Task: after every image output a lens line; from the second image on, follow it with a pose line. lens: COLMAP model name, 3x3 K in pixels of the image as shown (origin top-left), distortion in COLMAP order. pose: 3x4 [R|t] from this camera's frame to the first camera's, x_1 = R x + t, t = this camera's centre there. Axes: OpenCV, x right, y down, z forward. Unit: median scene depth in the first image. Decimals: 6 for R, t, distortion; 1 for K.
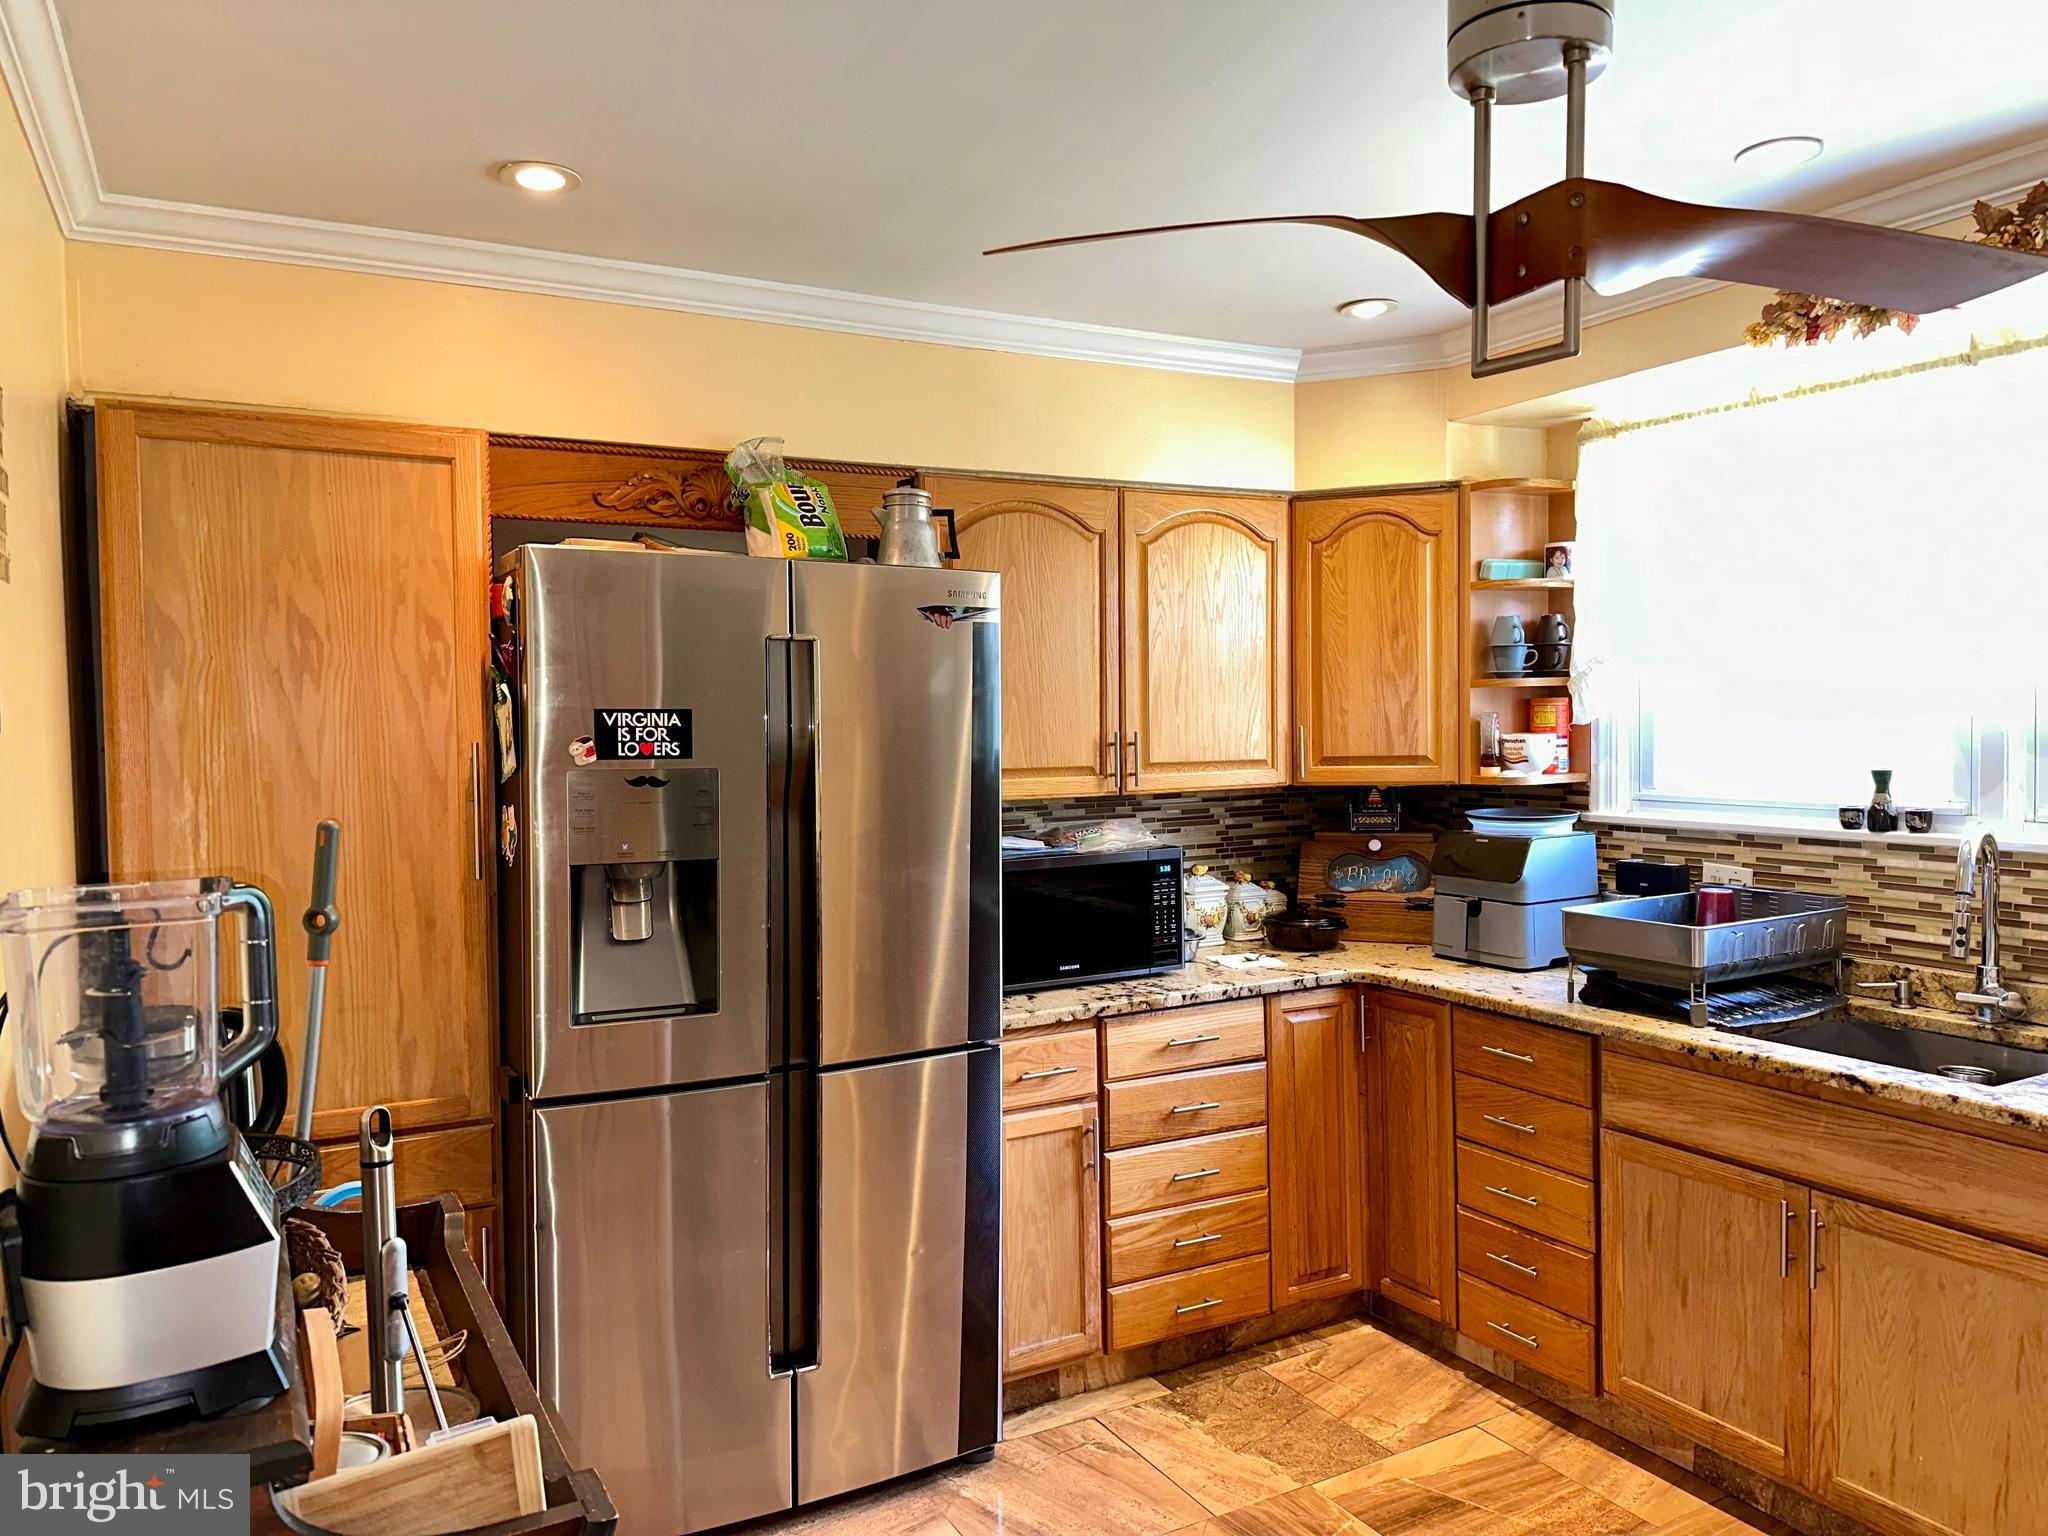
lens RADIAL K [[1434.3, 0, 1028.8], [0, 1434.3, 772.2], [0, 0, 1]] dist [0.076959, -0.095564]
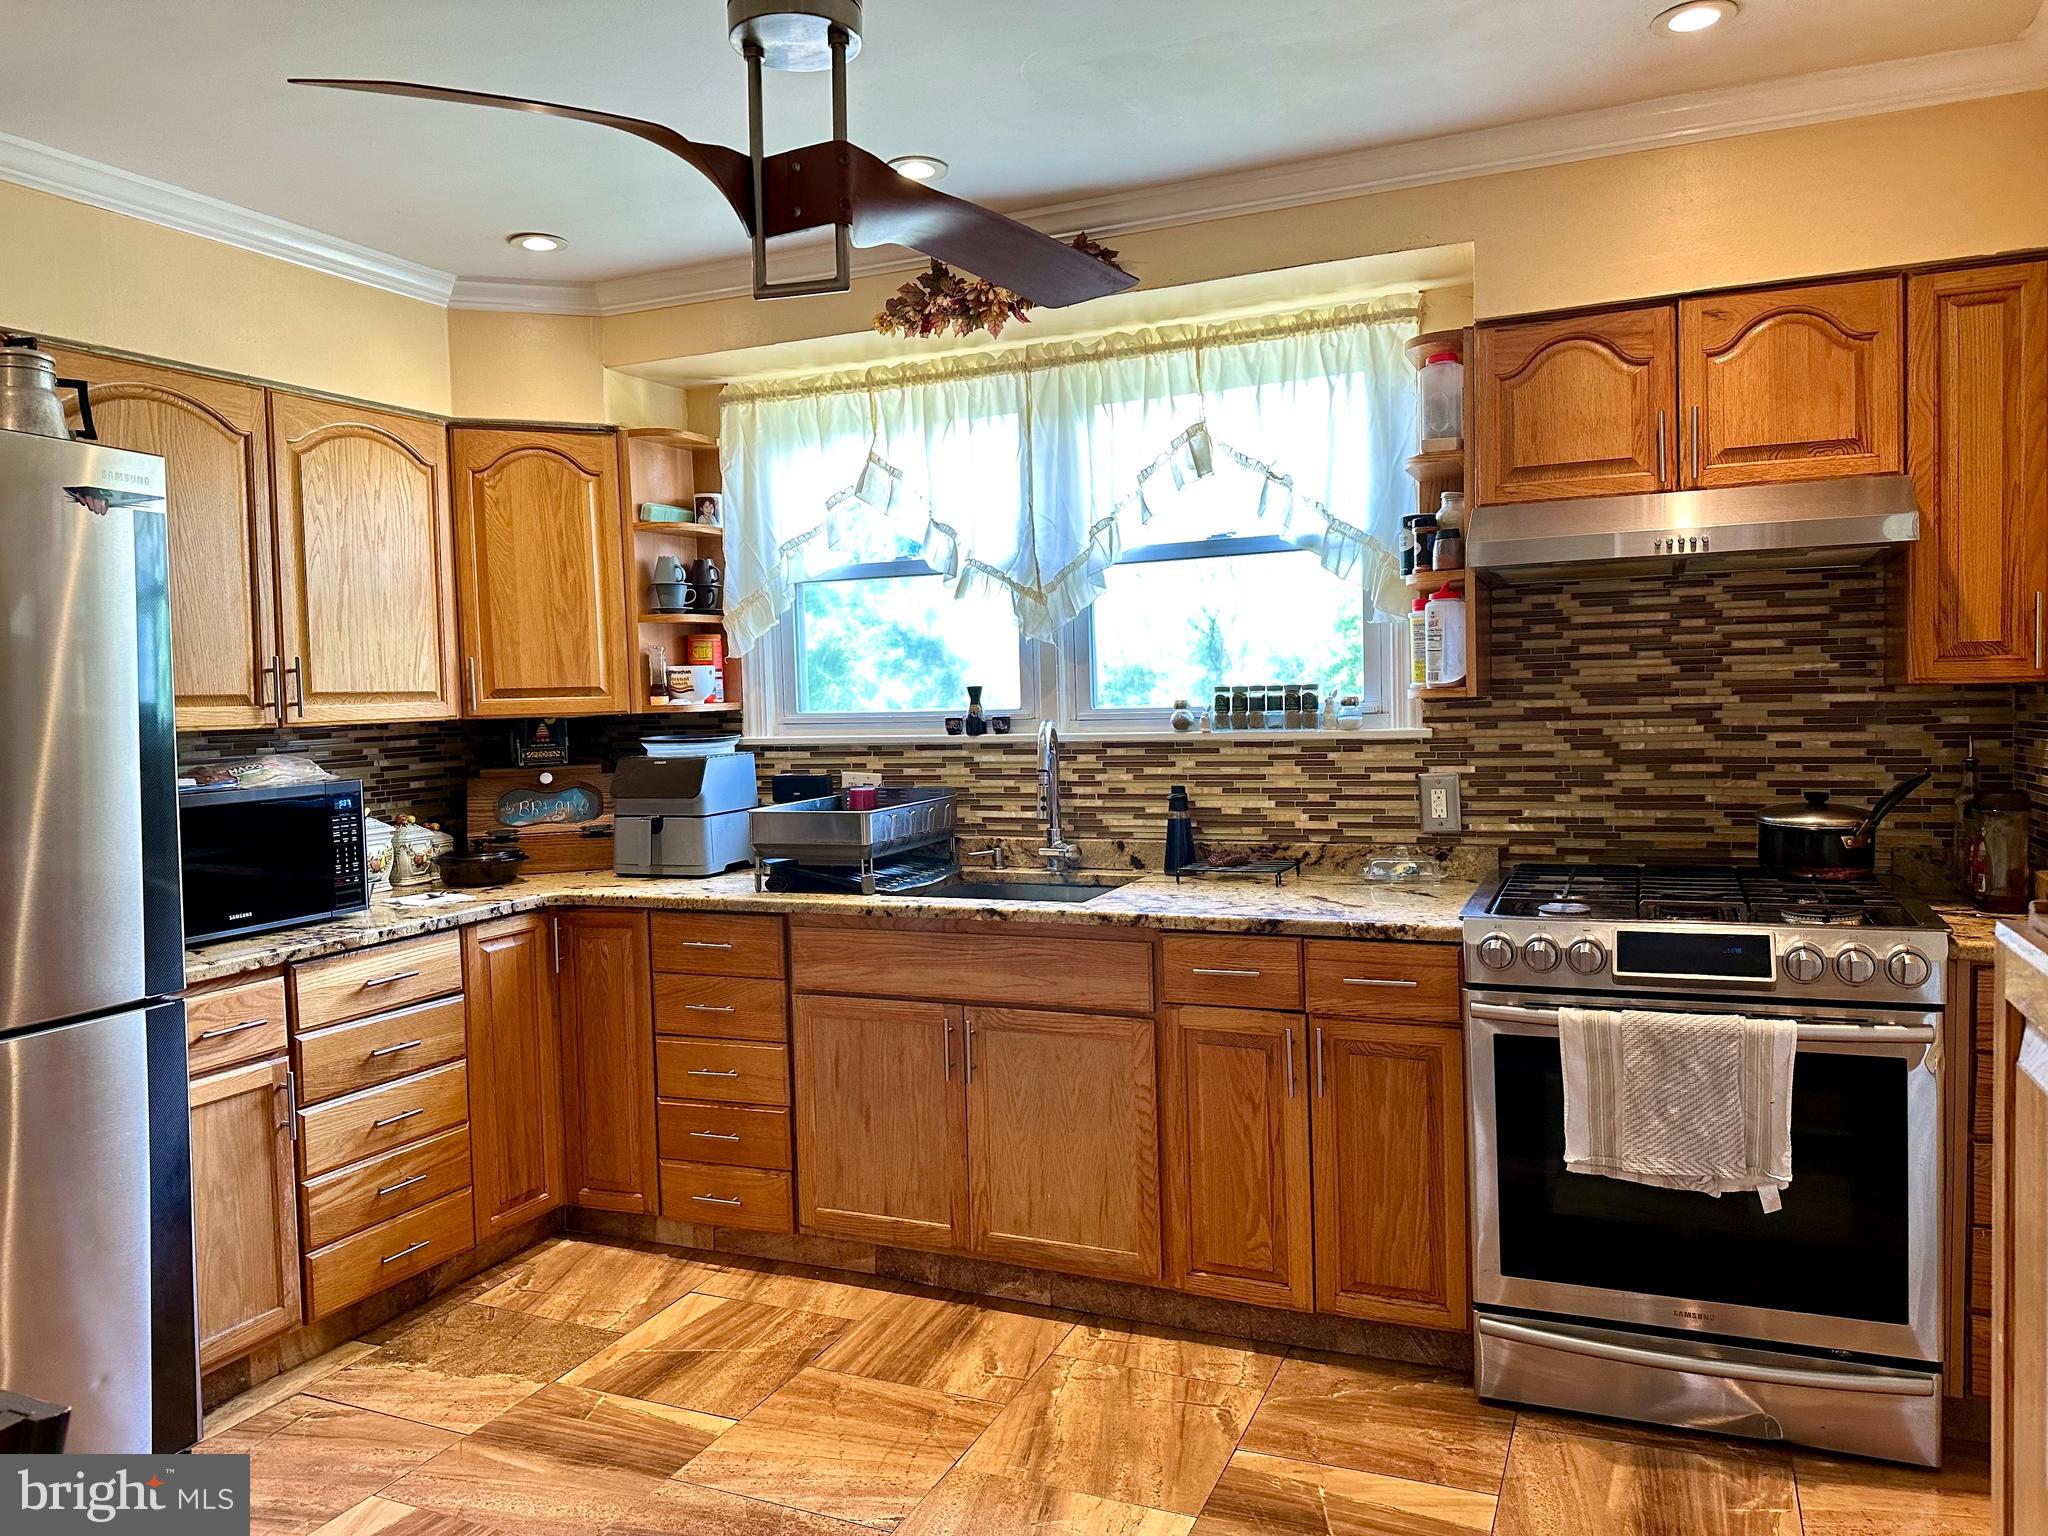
lens RADIAL K [[1434.3, 0, 1022.6], [0, 1434.3, 759.1], [0, 0, 1]] dist [0.076959, -0.095564]
pose [[0.794951, -0.033938, 0.605724, -0.137045], [0.038244, 0.999252, 0.005795, 0.055395], [-0.605467, 0.018559, 0.795654, -0.019007]]
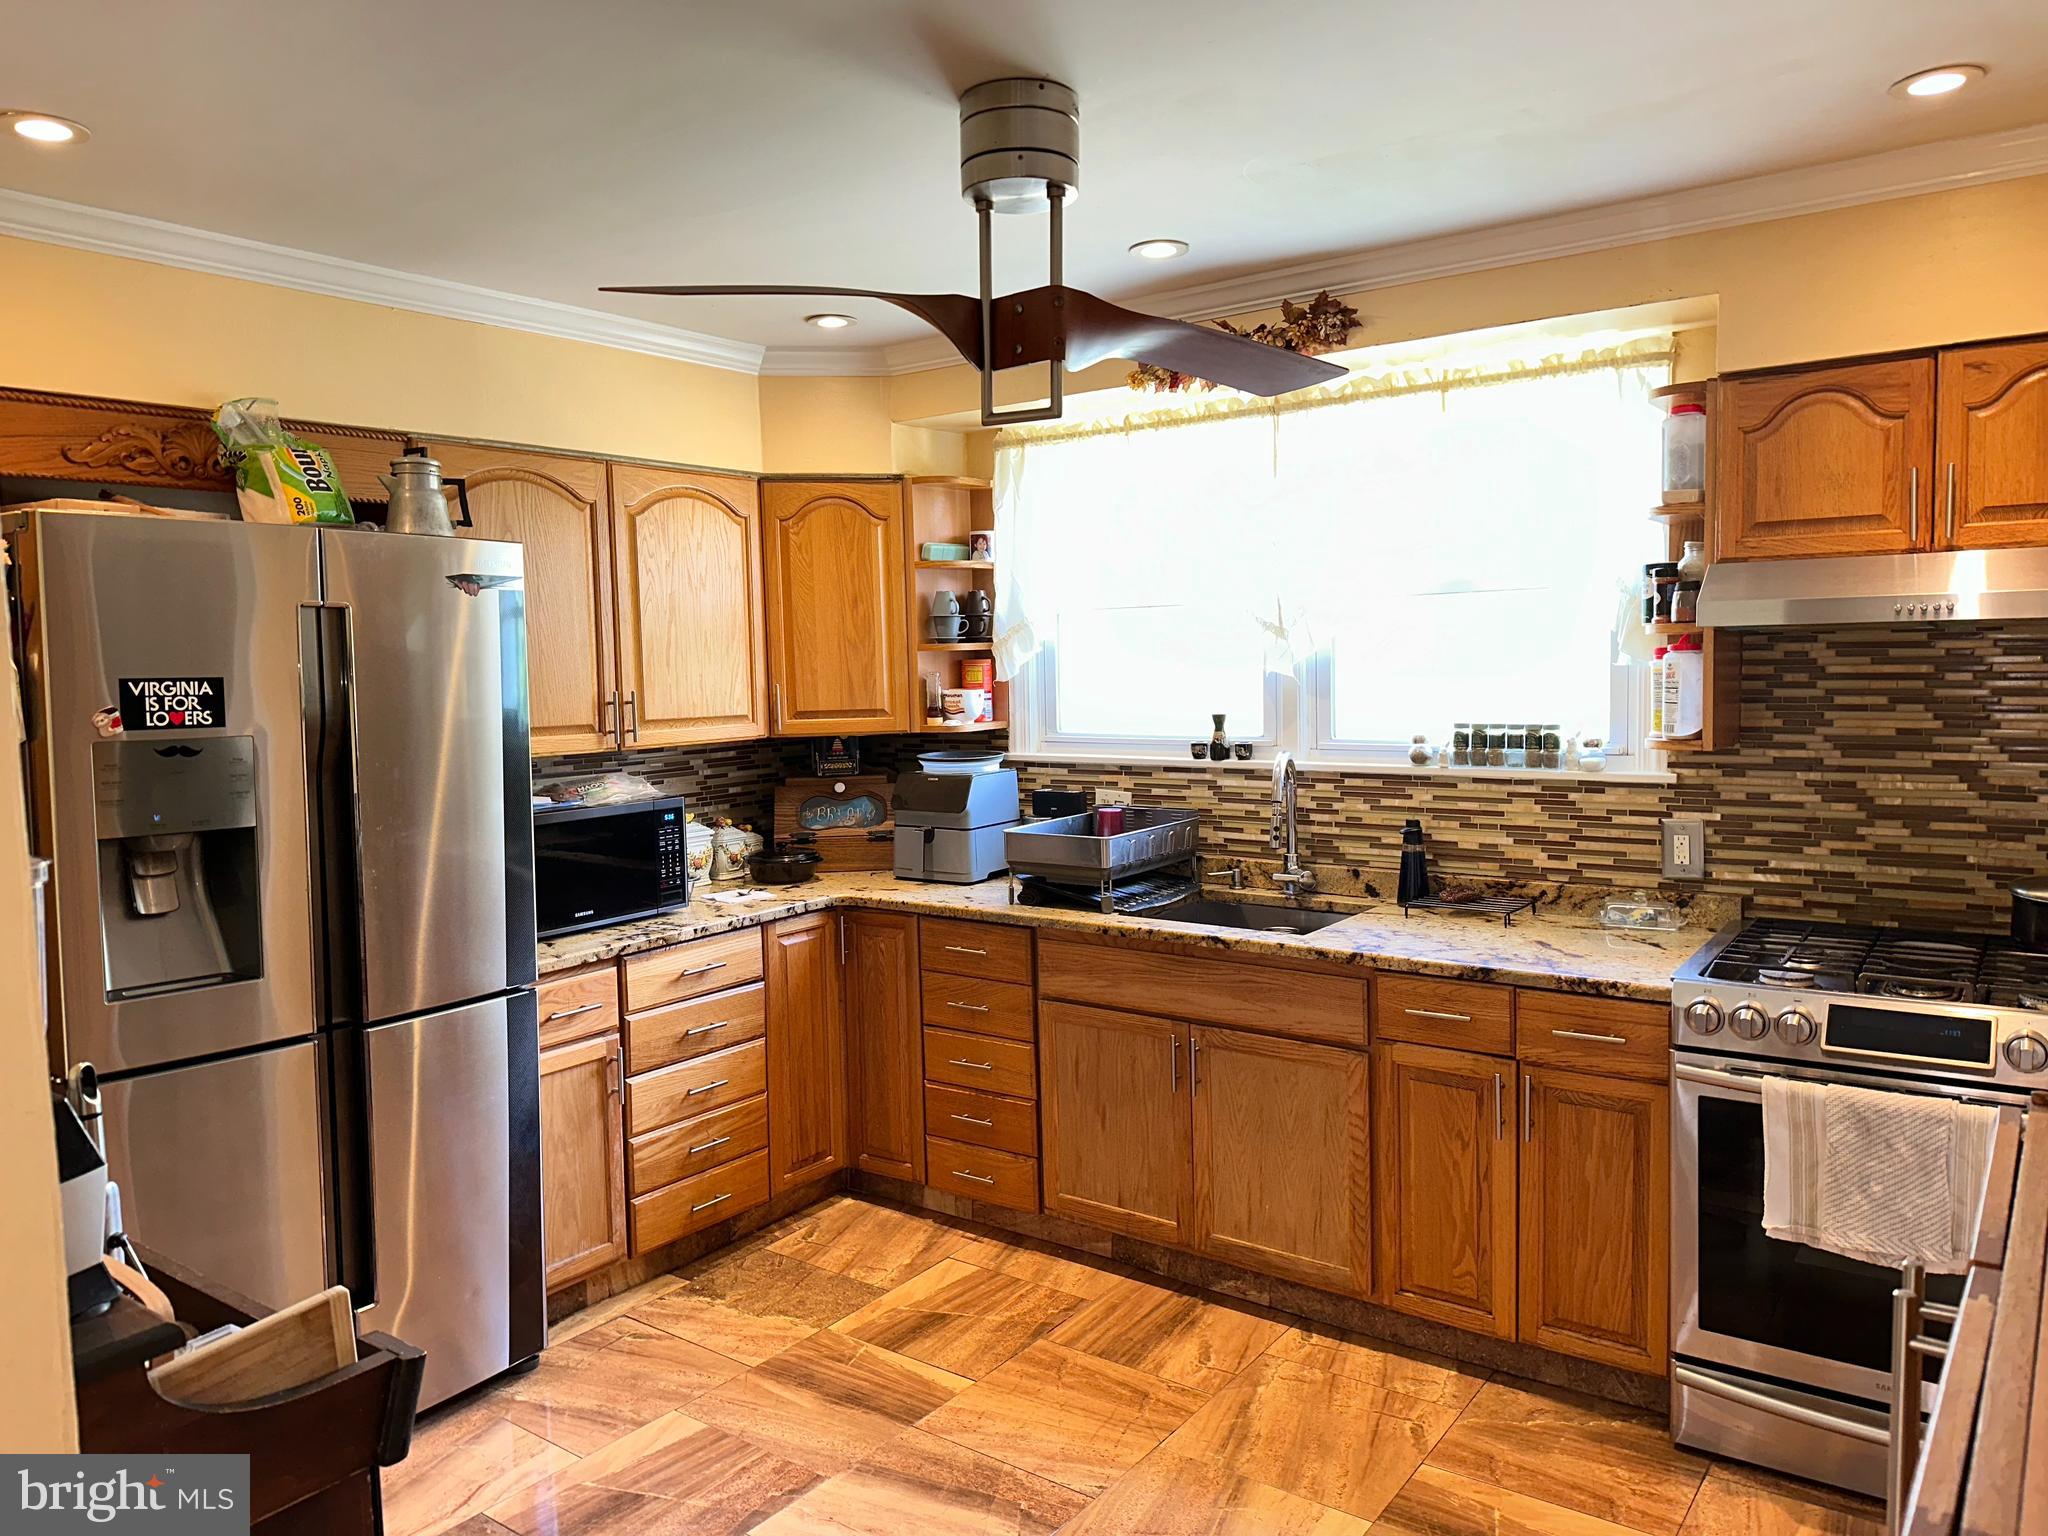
lens RADIAL K [[1434.3, 0, 1026.4], [0, 1434.3, 764.2], [0, 0, 1]] dist [0.076959, -0.095564]
pose [[0.906953, -0.034917, 0.419782, -0.127784], [0.022717, 0.999163, 0.034030, -0.004259], [-0.420619, -0.021327, 0.906987, -0.121205]]
